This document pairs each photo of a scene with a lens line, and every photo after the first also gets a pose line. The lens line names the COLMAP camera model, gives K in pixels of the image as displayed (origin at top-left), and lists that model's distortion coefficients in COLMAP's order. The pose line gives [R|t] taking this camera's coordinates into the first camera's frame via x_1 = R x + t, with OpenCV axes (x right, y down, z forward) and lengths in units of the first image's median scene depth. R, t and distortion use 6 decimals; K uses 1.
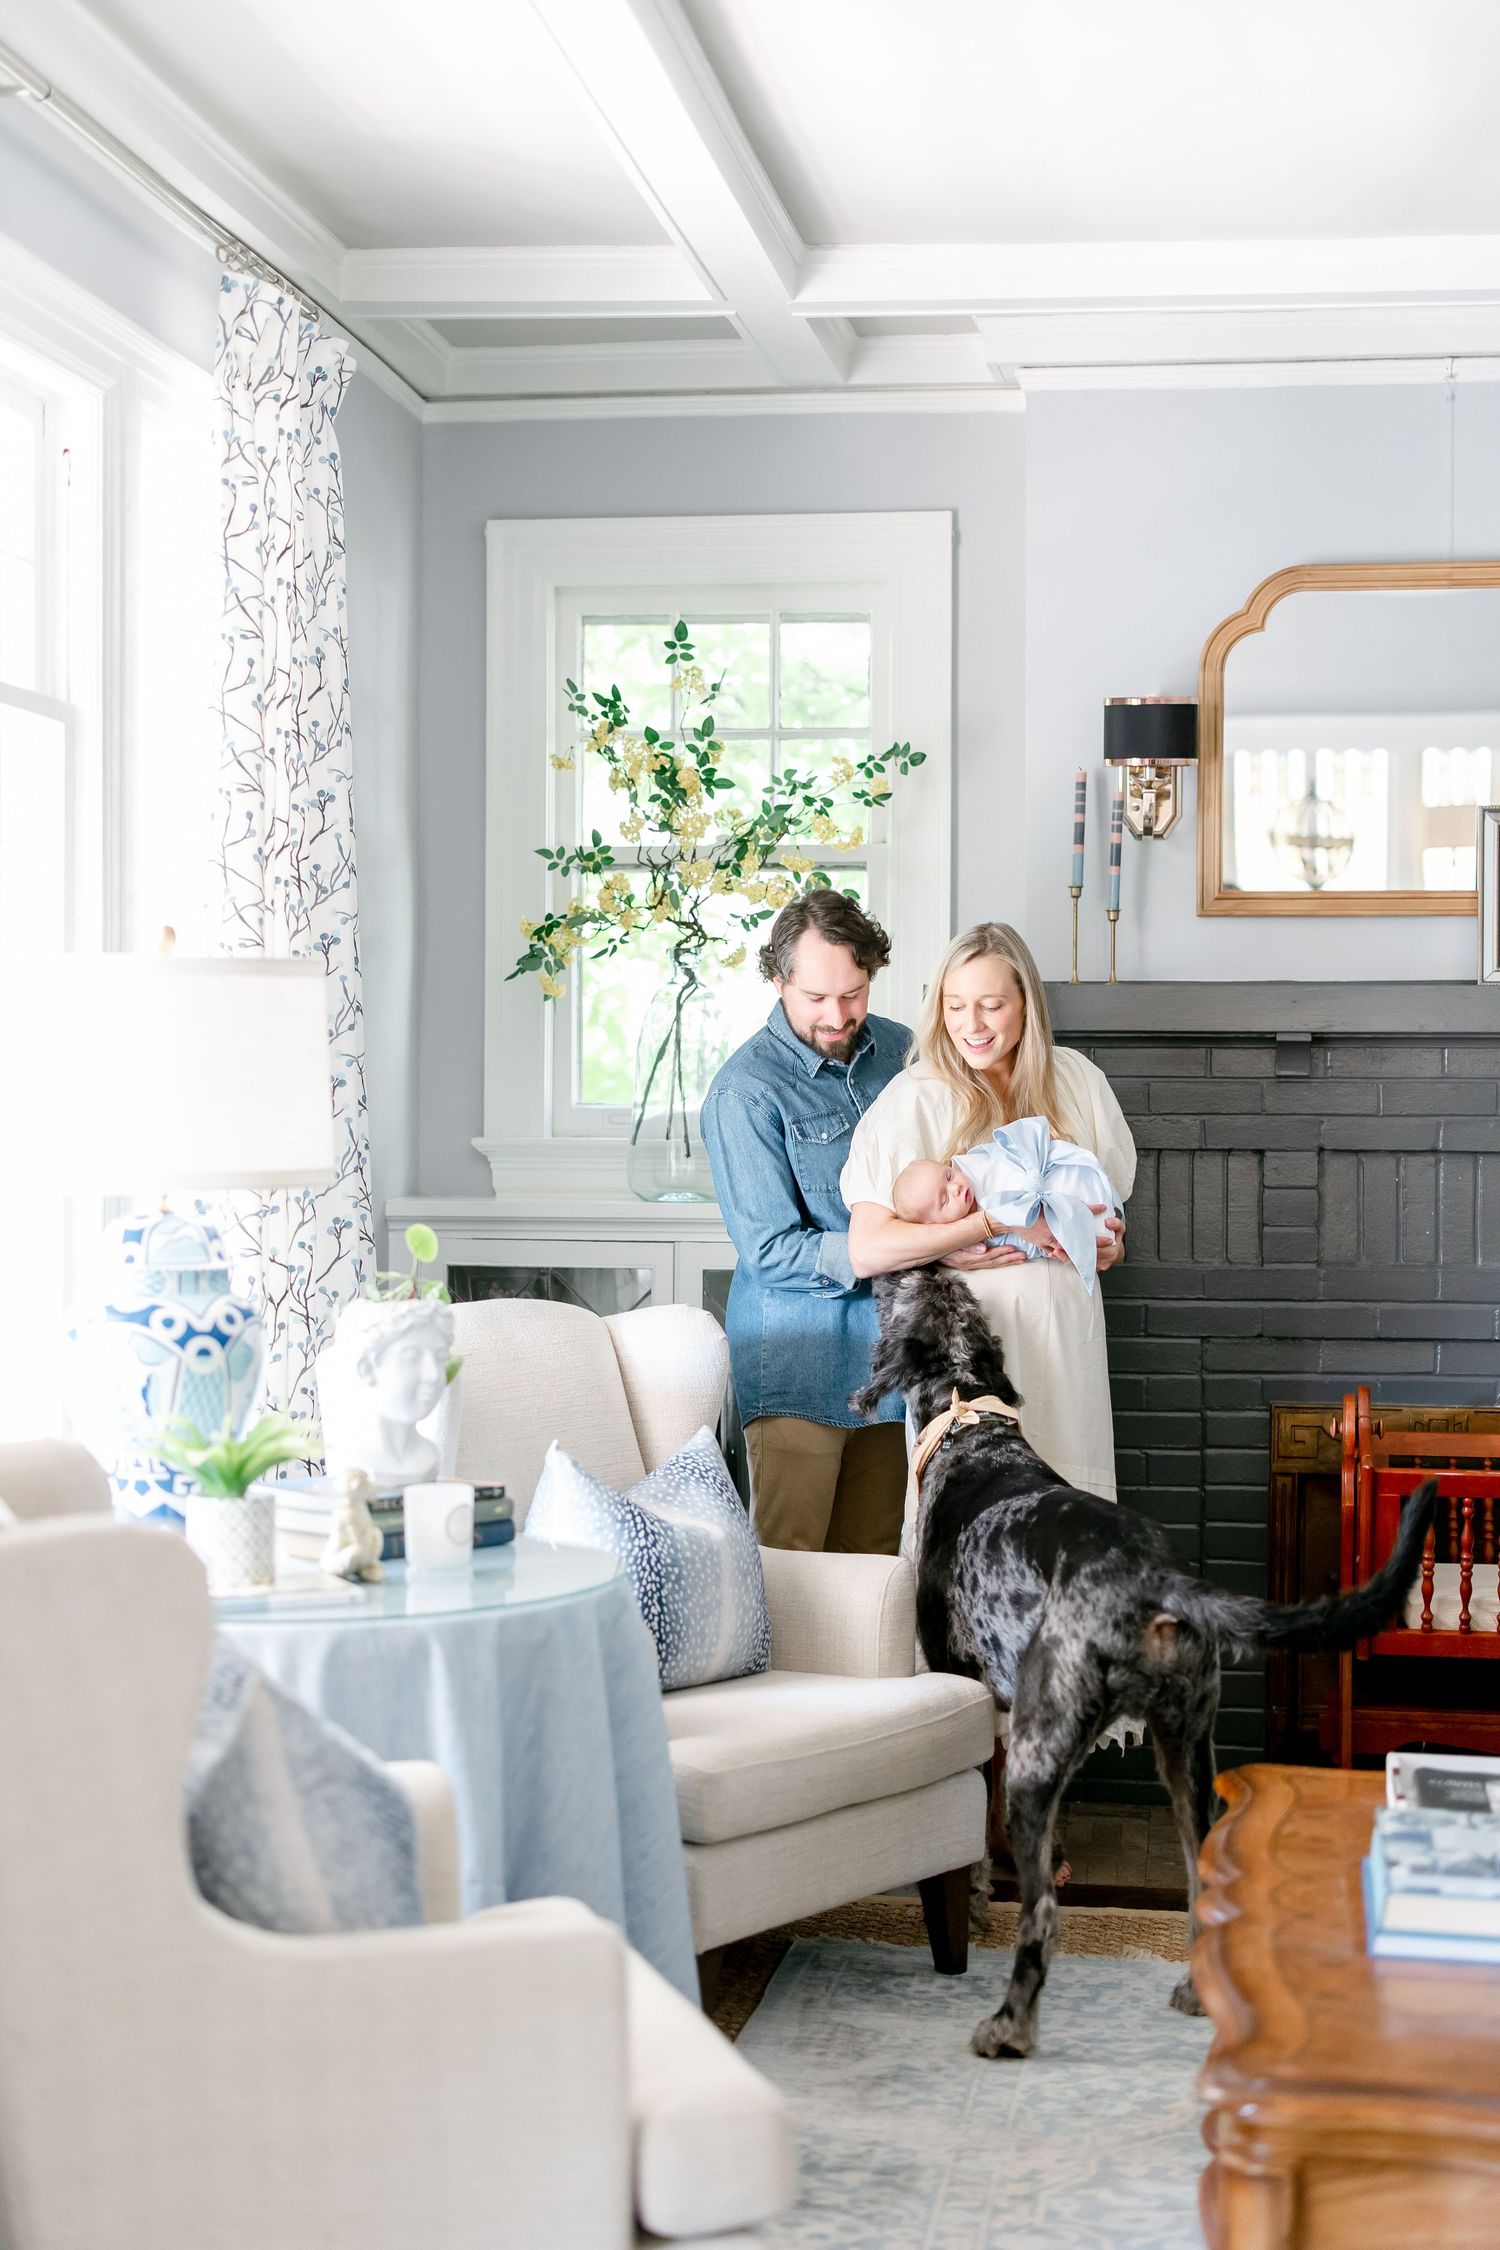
lens RADIAL K [[3257.1, 0, 750.0], [0, 3257.1, 1125.0], [0, 0, 1]] dist [0.000994, 0.128194]
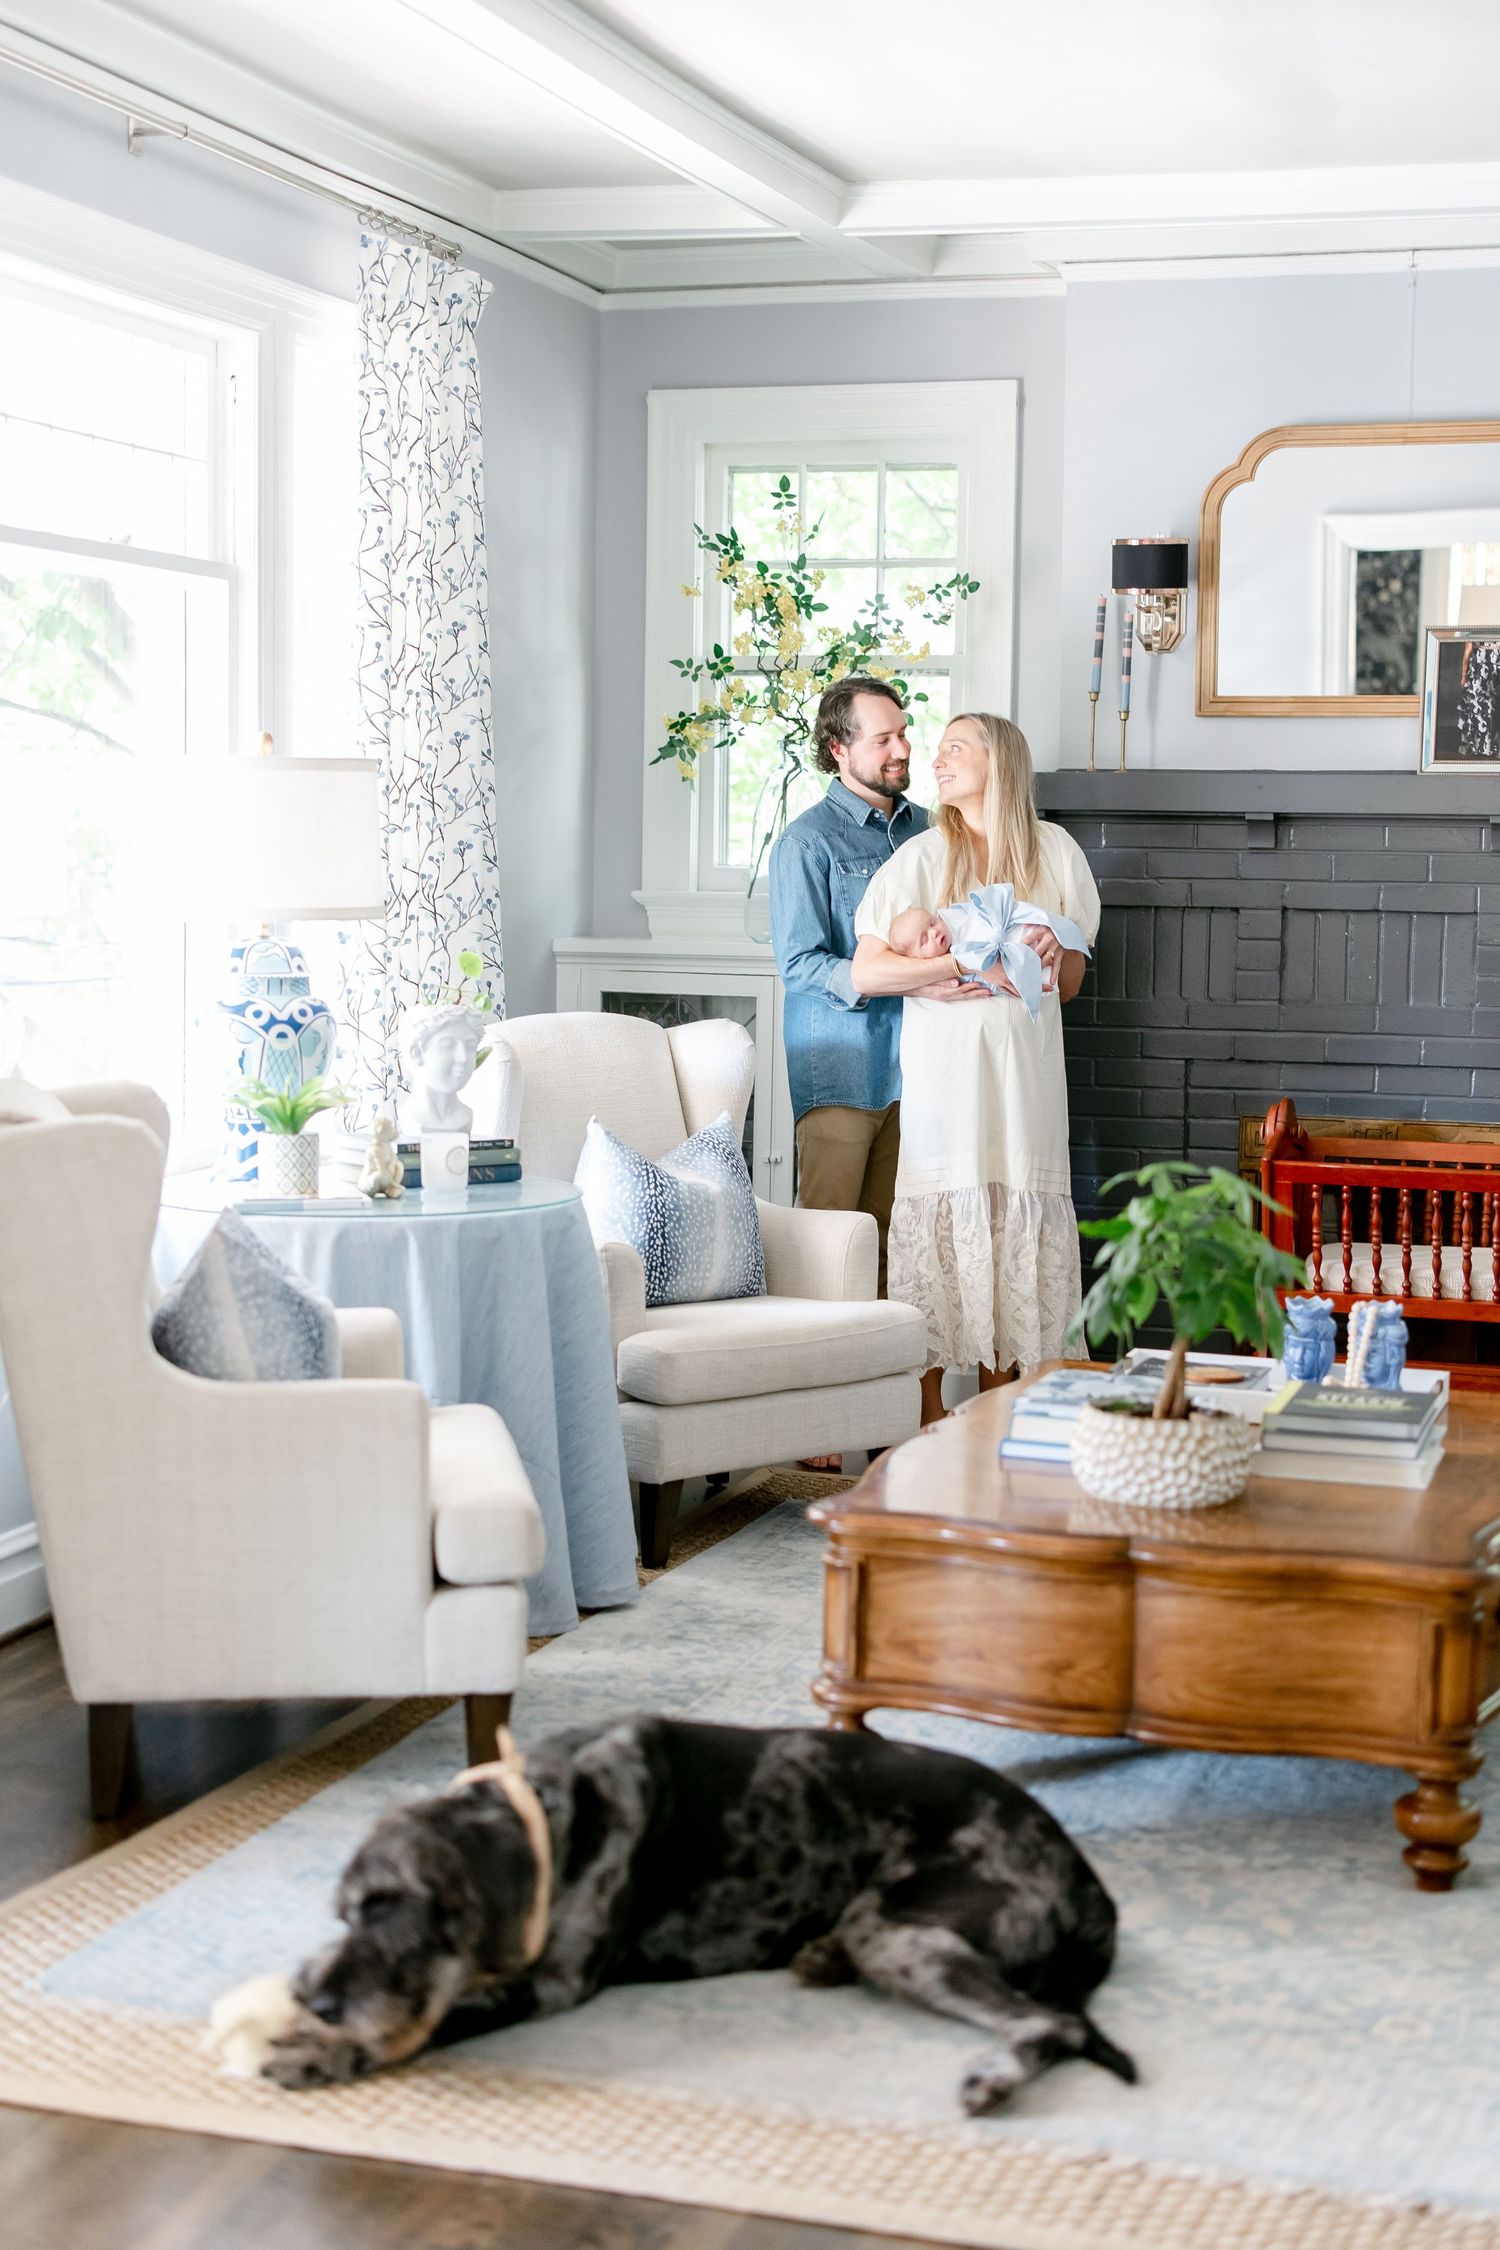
lens RADIAL K [[3257.1, 0, 750.0], [0, 3257.1, 1125.0], [0, 0, 1]] dist [0.000994, 0.128194]
pose [[0.986551, 0.024471, -0.161609, 0.200644], [-0.012564, 0.997157, 0.074295, 0.000242], [0.162968, -0.071265, 0.984054, -0.282189]]
